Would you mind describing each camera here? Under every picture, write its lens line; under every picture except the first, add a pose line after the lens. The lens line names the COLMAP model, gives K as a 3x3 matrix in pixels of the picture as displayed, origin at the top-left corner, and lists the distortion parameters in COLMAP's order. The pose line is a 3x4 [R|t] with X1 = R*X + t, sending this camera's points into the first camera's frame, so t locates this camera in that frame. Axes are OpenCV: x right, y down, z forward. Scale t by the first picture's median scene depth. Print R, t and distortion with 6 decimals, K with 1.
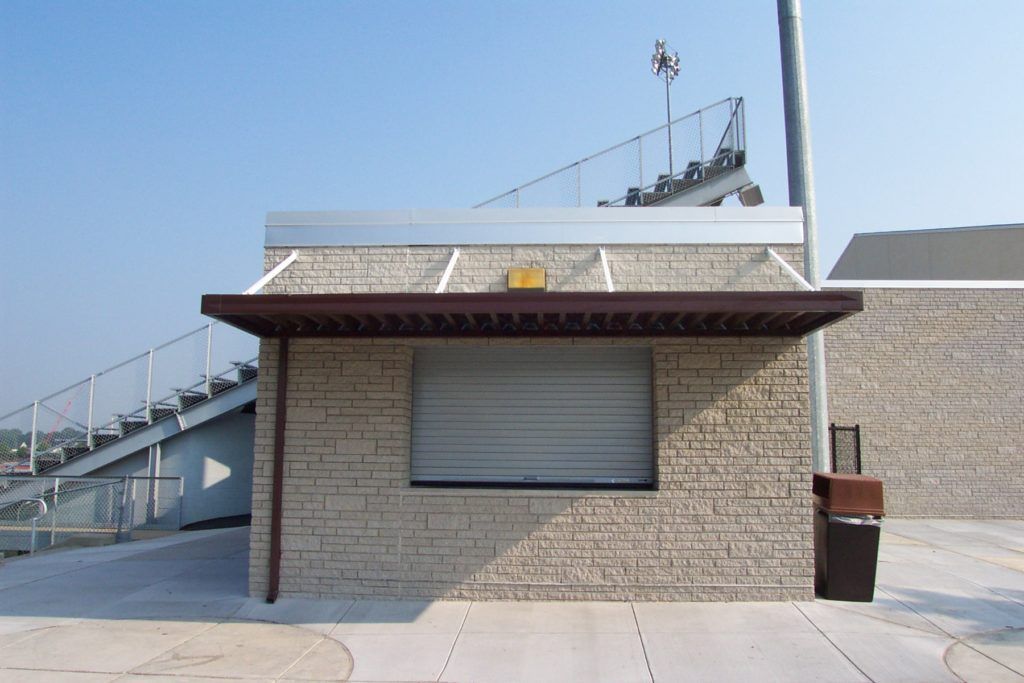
lens RADIAL K [[795.1, 0, 513.2], [0, 795.1, 340.3], [0, 0, 1]] dist [-0.084783, -0.002040]
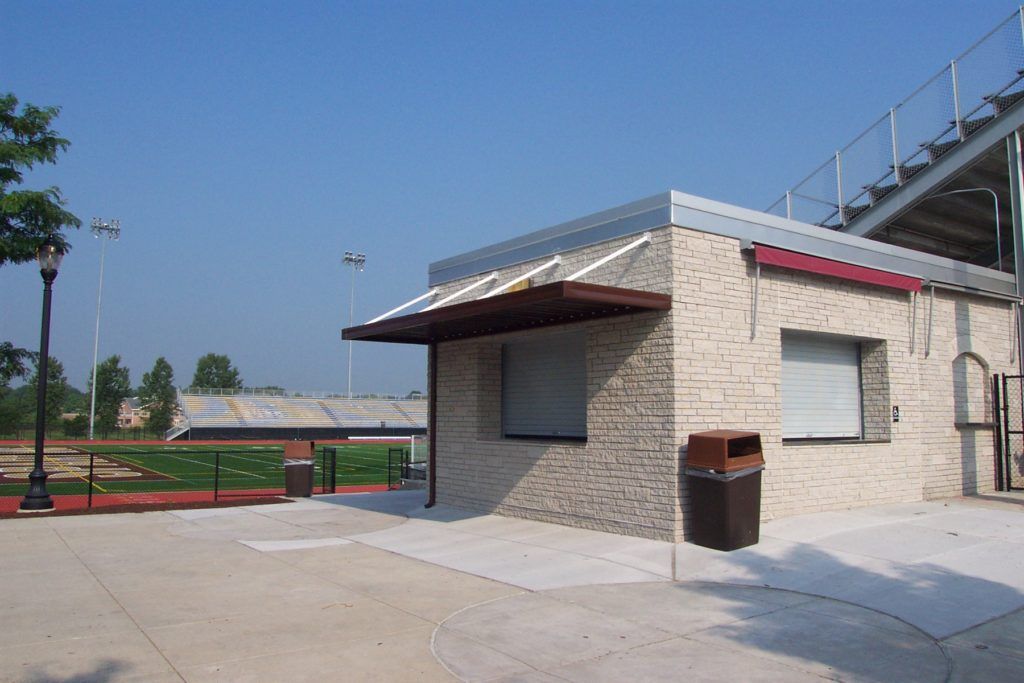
lens RADIAL K [[795.1, 0, 512.5], [0, 795.1, 341.0], [0, 0, 1]] dist [-0.084783, -0.002040]
pose [[0.640431, -0.080611, -0.763774, 1.089140], [0.112514, 0.993594, -0.010523, 0.028062], [0.759729, -0.079196, 0.645399, 0.099045]]
